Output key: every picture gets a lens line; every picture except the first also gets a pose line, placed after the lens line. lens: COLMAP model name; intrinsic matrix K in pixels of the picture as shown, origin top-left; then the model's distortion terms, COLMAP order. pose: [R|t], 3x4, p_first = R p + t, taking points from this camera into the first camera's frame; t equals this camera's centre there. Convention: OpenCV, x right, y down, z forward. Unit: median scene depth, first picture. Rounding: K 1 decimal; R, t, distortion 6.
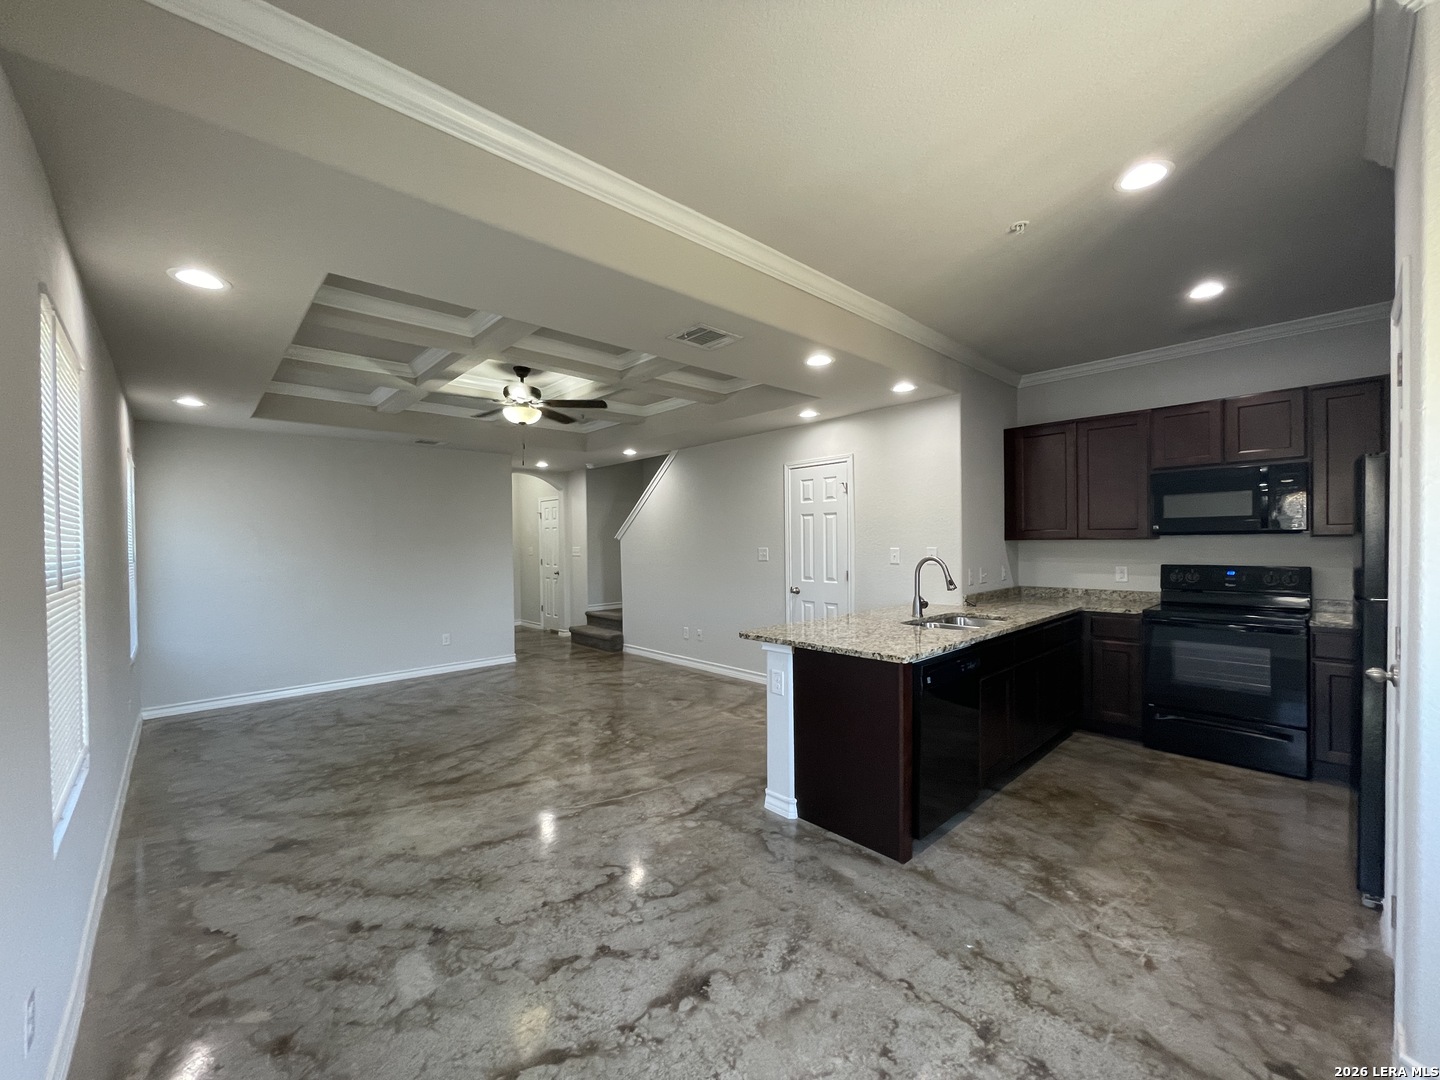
lens RADIAL K [[580.7, 0, 714.1], [0, 580.7, 544.0], [0, 0, 1]] dist [-0.006725, 0.000350]
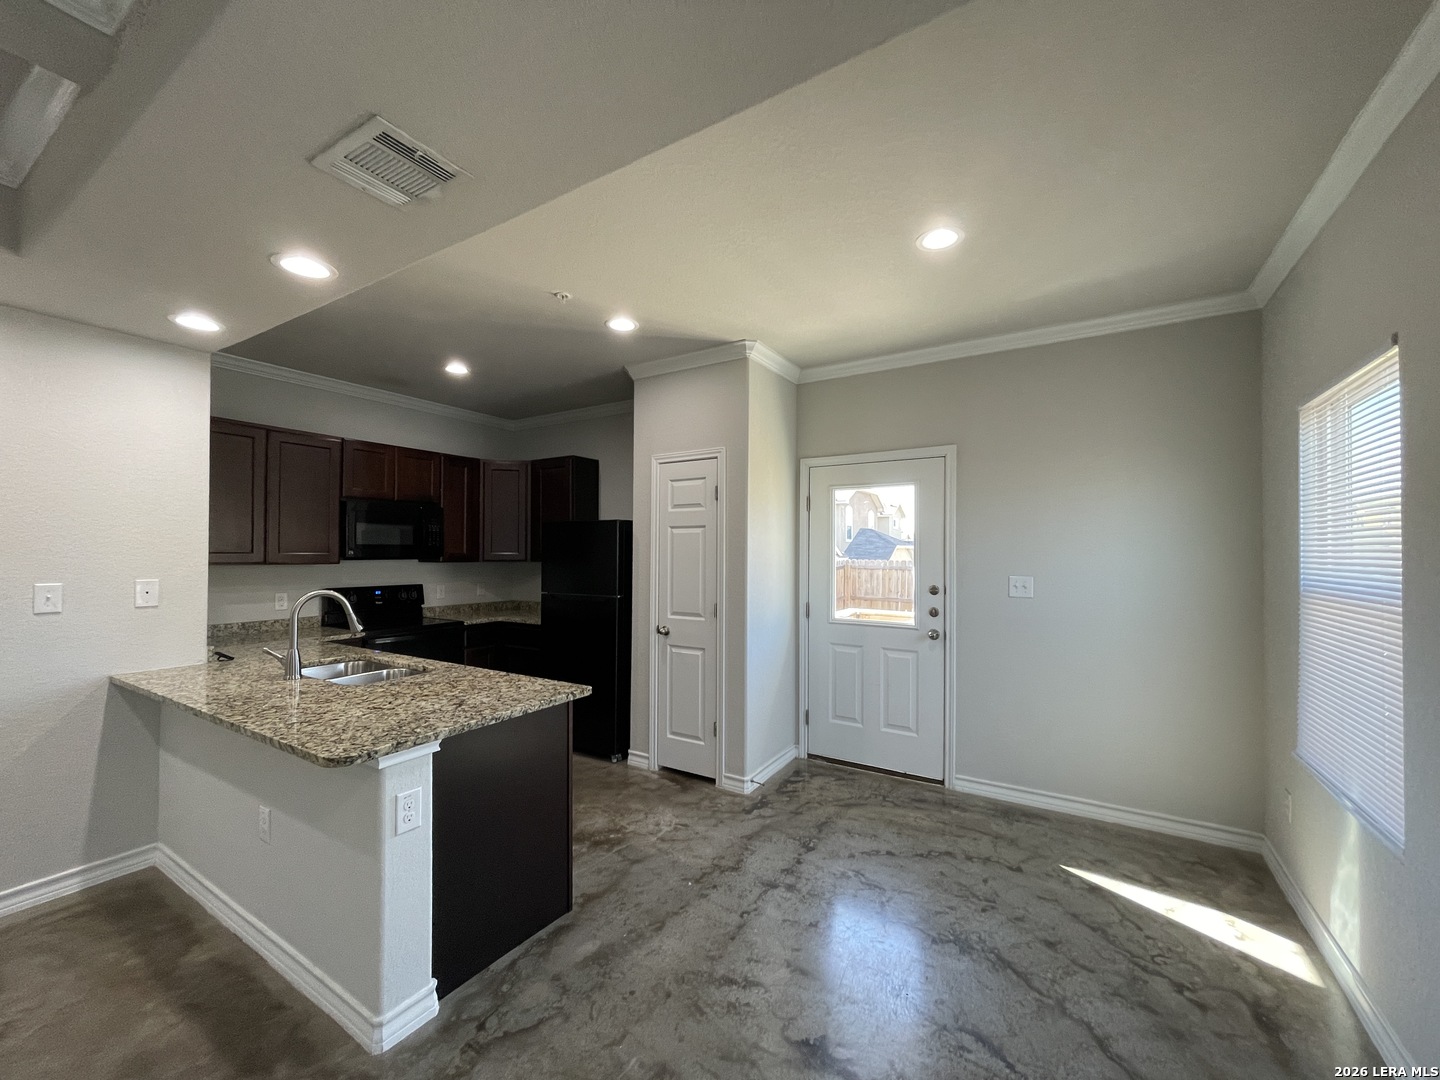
lens RADIAL K [[580.7, 0, 711.0], [0, 580.7, 545.1], [0, 0, 1]] dist [-0.006725, 0.000350]
pose [[-0.262365, 0.022854, 0.964698, -0.546850], [0.005938, 0.999739, -0.022069, -0.020649], [-0.964951, -0.000061, -0.262432, 0.844940]]
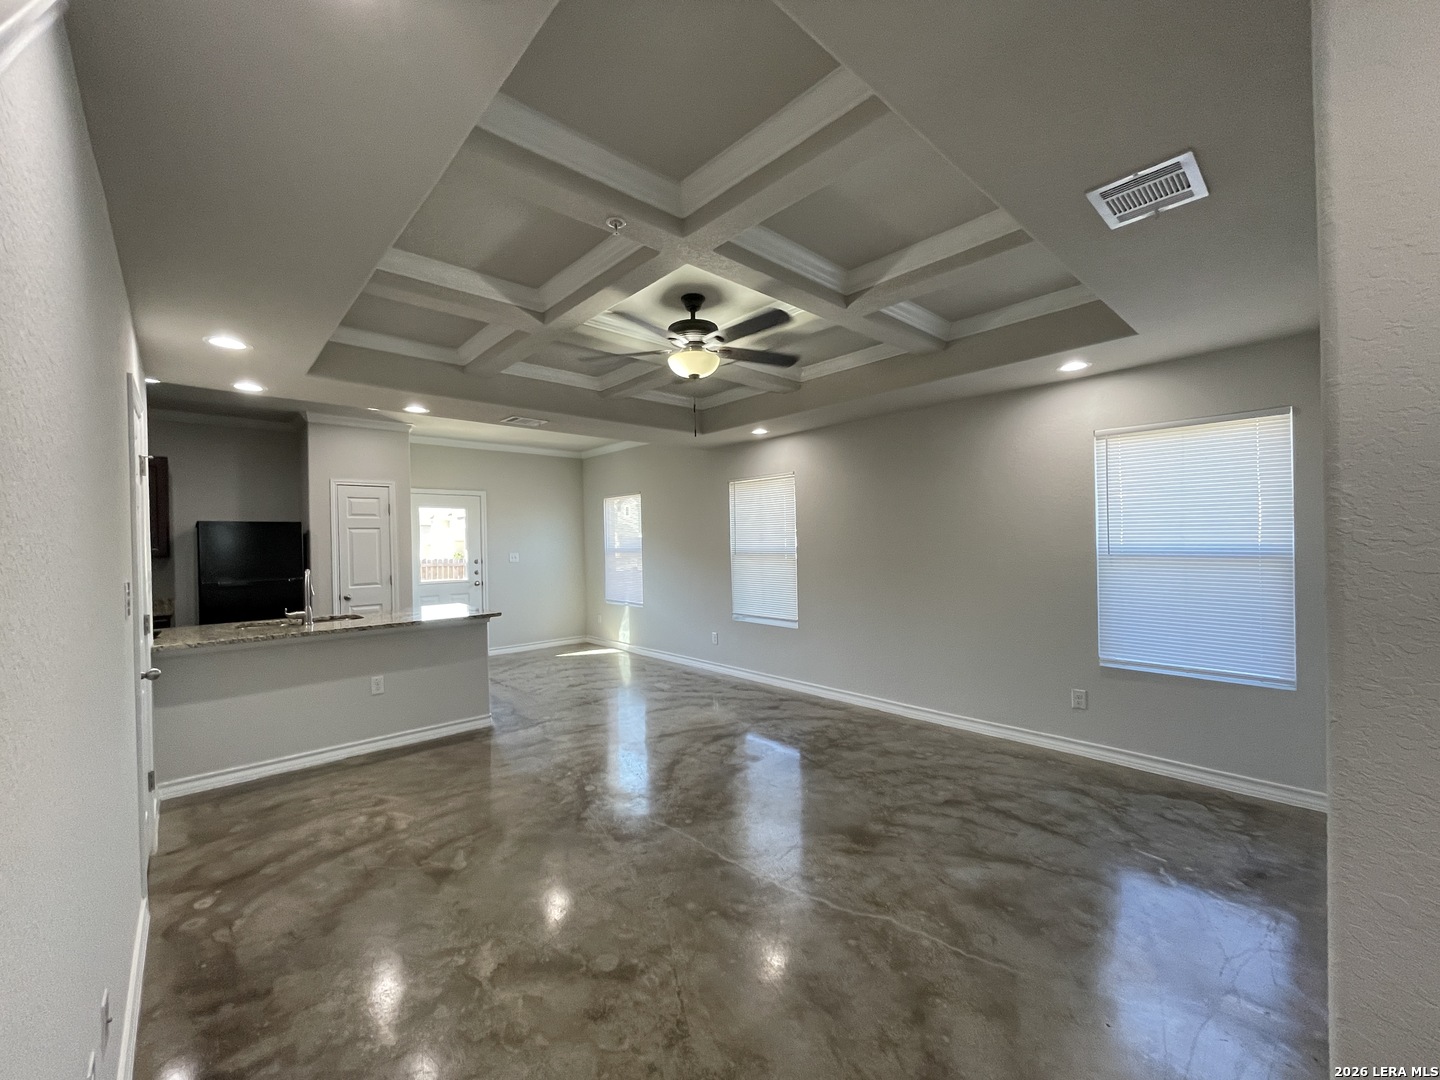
lens RADIAL K [[580.7, 0, 714.3], [0, 580.7, 543.1], [0, 0, 1]] dist [-0.006725, 0.000350]
pose [[-0.999478, 0.031600, 0.006657, -0.523605], [0.031652, 0.999469, 0.007714, -0.016875], [-0.006410, 0.007920, -0.999948, 2.535900]]
